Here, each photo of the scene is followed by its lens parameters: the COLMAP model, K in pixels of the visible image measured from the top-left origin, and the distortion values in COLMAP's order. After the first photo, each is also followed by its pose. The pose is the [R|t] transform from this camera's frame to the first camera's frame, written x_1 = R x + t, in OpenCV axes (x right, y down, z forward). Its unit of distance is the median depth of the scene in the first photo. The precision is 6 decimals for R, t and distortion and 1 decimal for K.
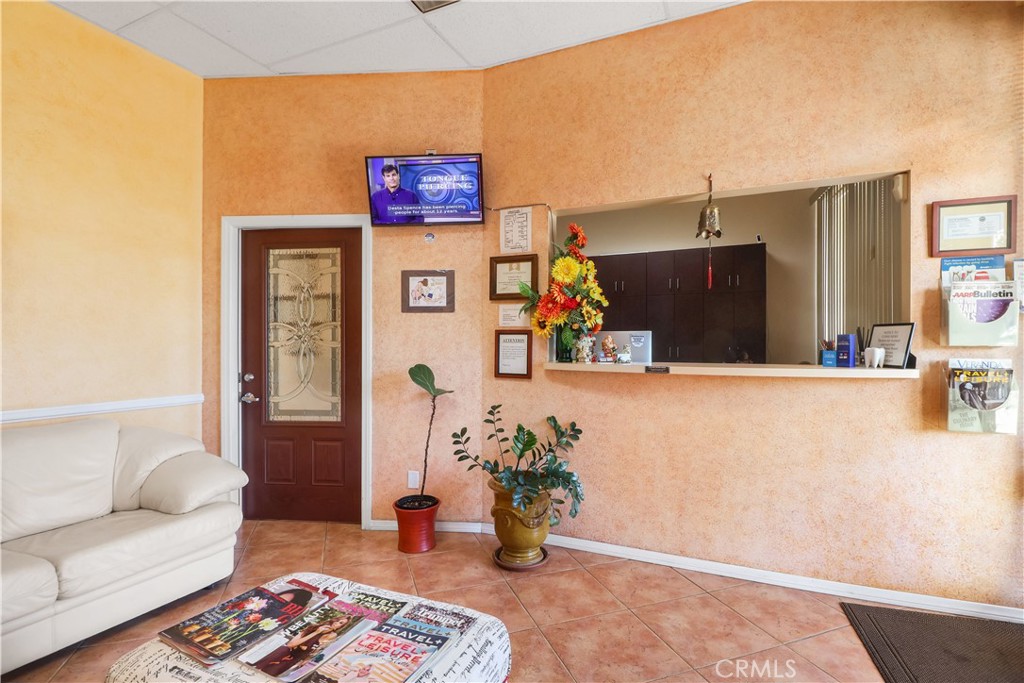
lens RADIAL K [[472.8, 0, 516.4], [0, 472.8, 344.9], [0, 0, 1]] dist [0.001729, -0.012485]
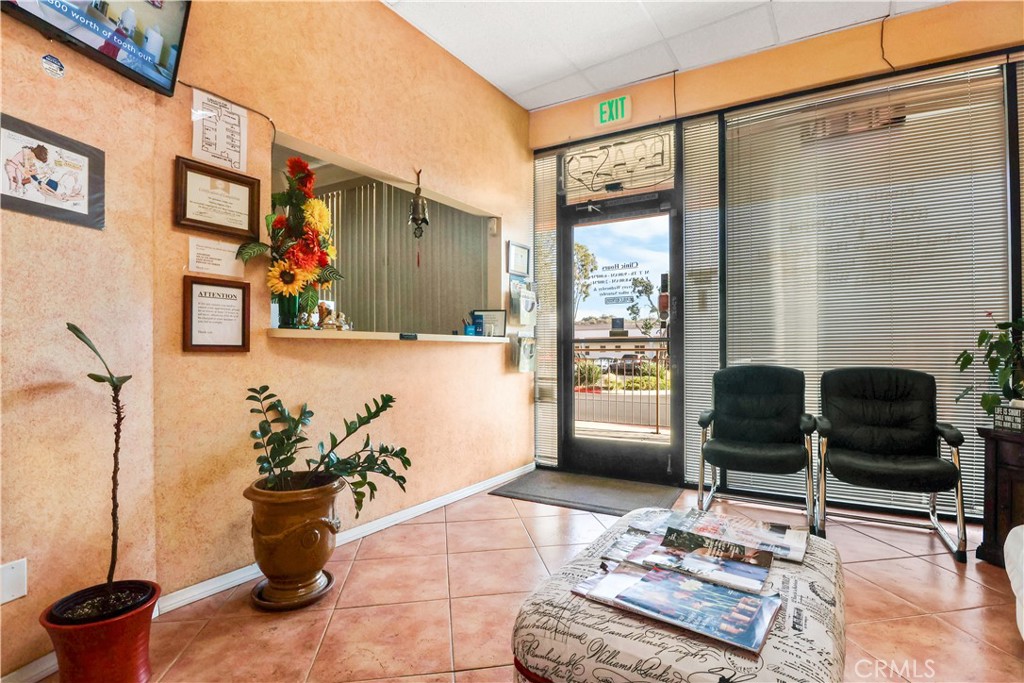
lens RADIAL K [[472.8, 0, 516.4], [0, 472.8, 344.9], [0, 0, 1]] dist [0.001729, -0.012485]
pose [[0.196557, 0.007669, 0.980462, -0.637820], [-0.001916, 0.999971, -0.007437, 0.071587], [-0.980490, -0.000417, 0.196566, 0.507856]]
